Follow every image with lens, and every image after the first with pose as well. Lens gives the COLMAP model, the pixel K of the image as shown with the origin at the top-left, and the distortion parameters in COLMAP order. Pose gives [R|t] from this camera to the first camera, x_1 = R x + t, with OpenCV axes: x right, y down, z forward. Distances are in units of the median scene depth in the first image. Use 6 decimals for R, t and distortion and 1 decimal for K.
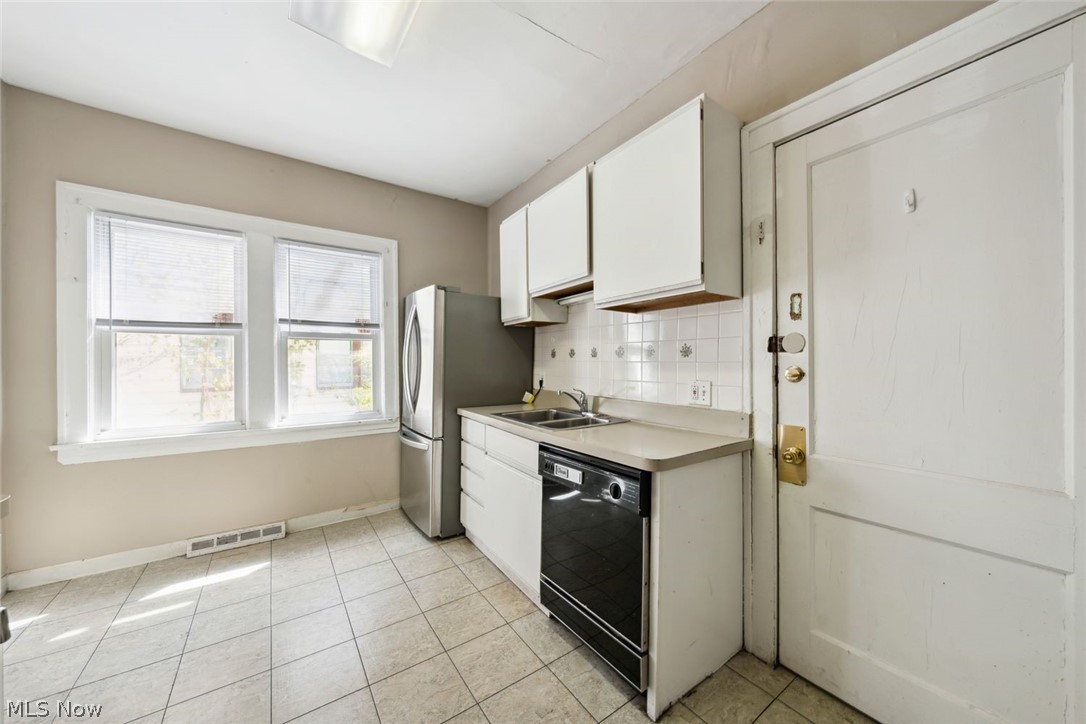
lens RADIAL K [[380.0, 0, 542.9], [0, 380.0, 357.5], [0, 0, 1]] dist [0.000389, -0.000022]
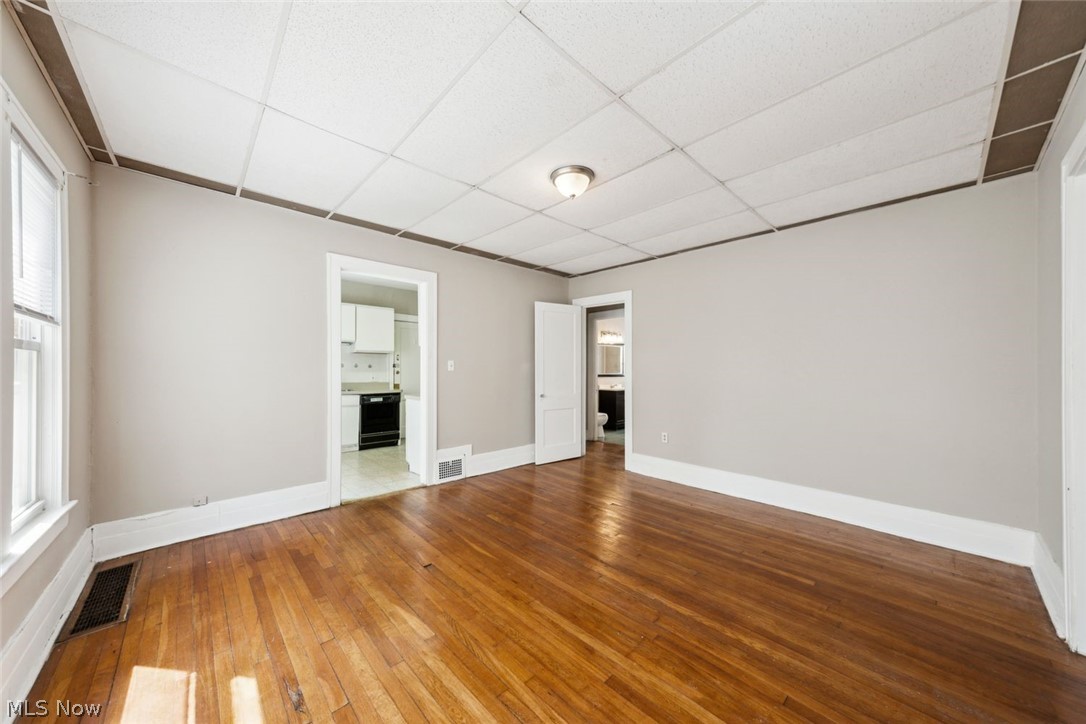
lens RADIAL K [[375.0, 0, 544.5], [0, 375.0, 369.6], [0, 0, 1]] dist [0.000878, -0.000055]
pose [[-0.135646, 0.006181, 0.990738, -3.874748], [-0.005150, 0.999963, -0.006944, 0.032824], [-0.990744, -0.006044, -0.135609, -0.122709]]
